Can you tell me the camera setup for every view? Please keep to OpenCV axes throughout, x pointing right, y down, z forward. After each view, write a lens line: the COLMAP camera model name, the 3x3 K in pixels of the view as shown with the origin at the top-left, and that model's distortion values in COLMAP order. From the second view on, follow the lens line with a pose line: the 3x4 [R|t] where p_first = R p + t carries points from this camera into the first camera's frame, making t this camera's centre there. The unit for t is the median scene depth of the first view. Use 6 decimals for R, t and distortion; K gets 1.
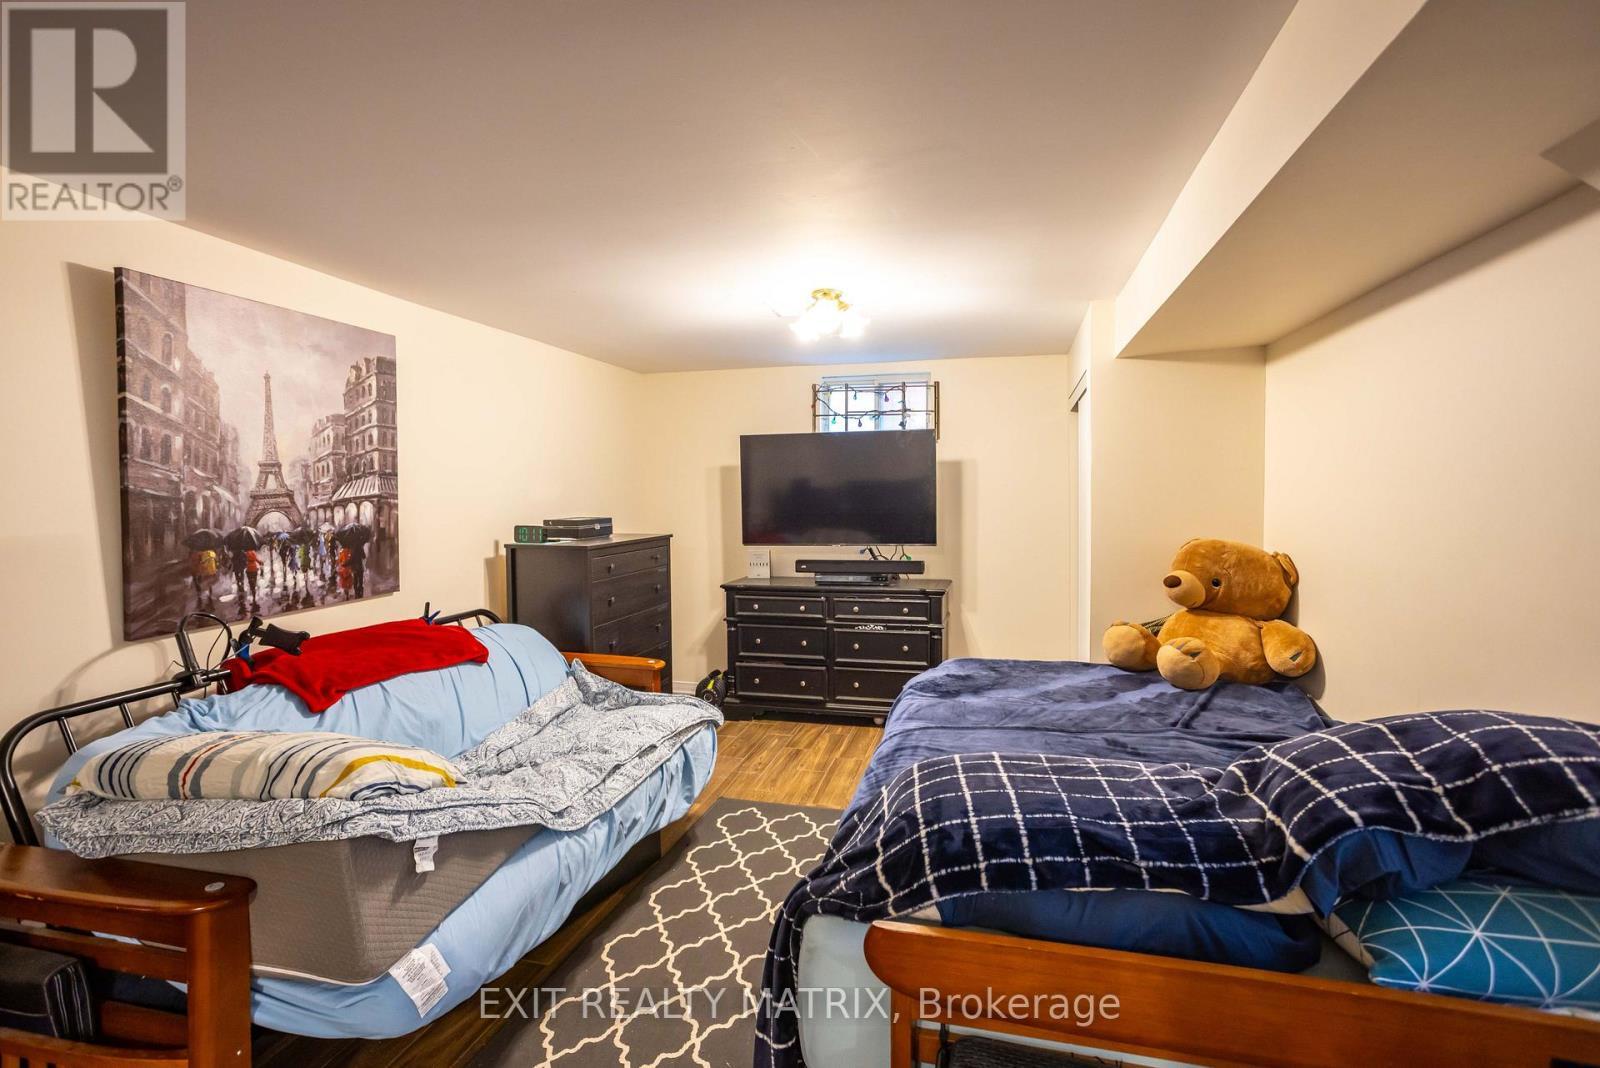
lens RADIAL K [[745.3, 0, 779.1], [0, 745.3, 532.3], [0, 0, 1]] dist [-0.038774, 0.029190]
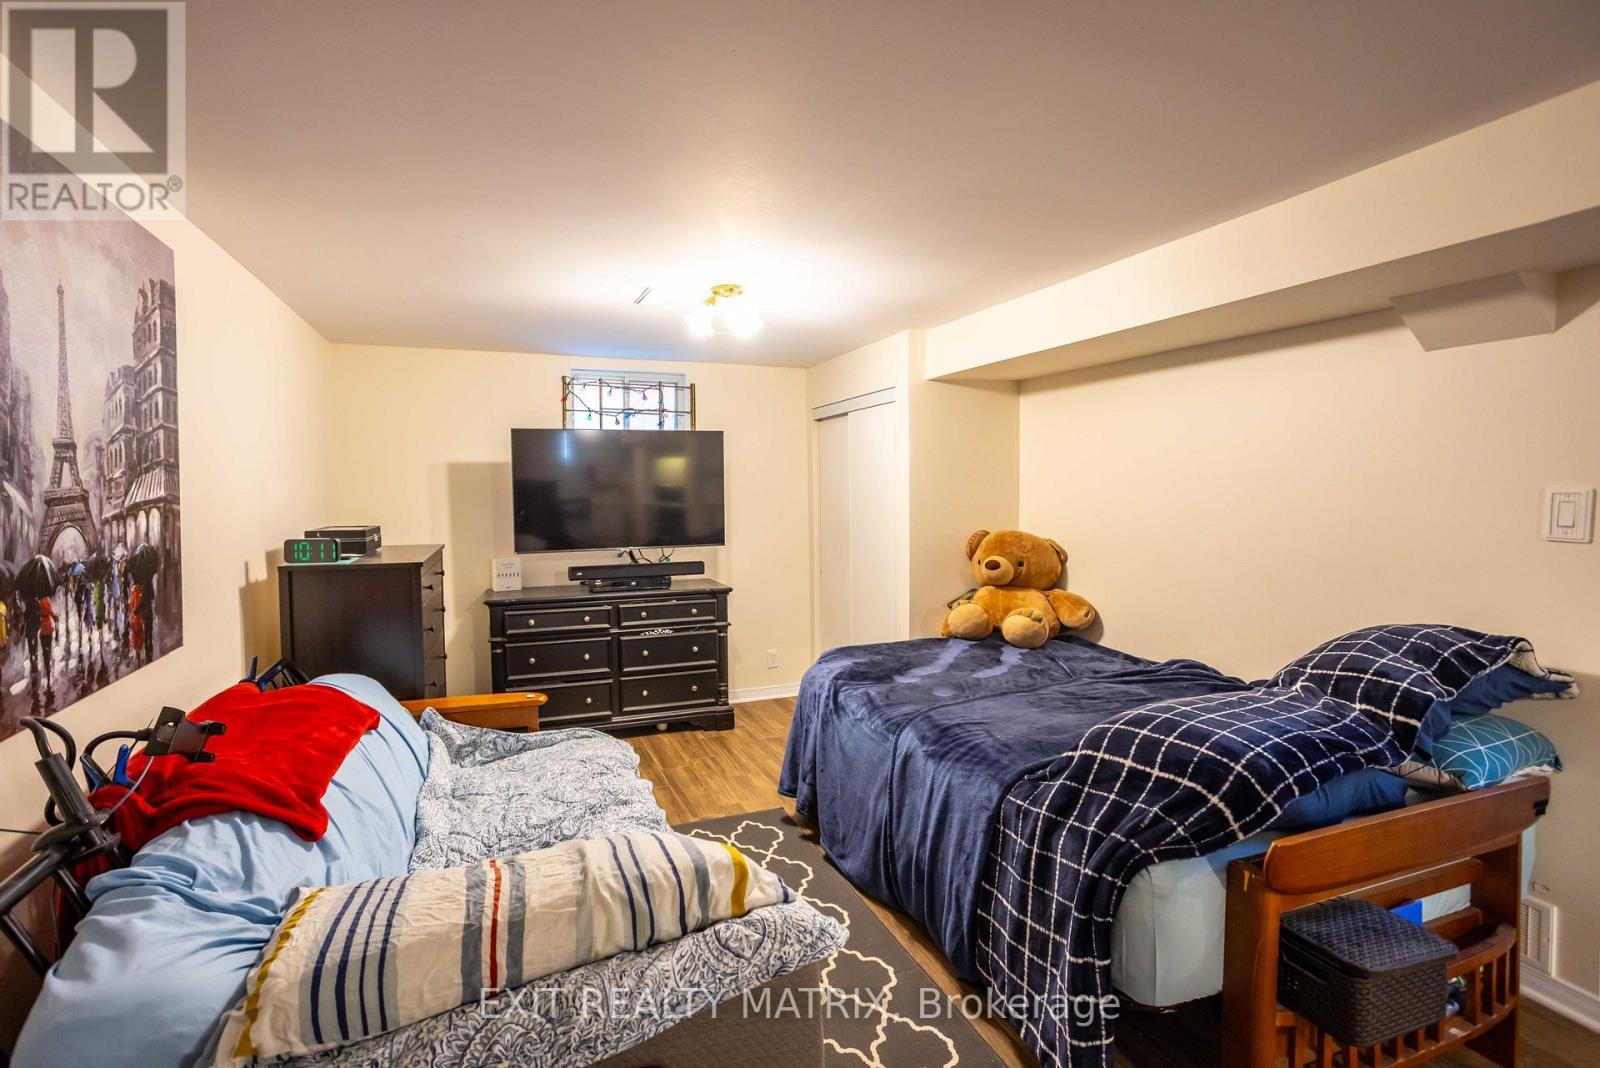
lens RADIAL K [[745.3, 0, 779.1], [0, 745.3, 532.3], [0, 0, 1]] dist [-0.038774, 0.029190]
pose [[0.818103, -0.029871, 0.574296, -0.502367], [0.029928, 0.999508, 0.009354, -0.011501], [-0.574293, 0.009534, 0.818595, 0.187234]]
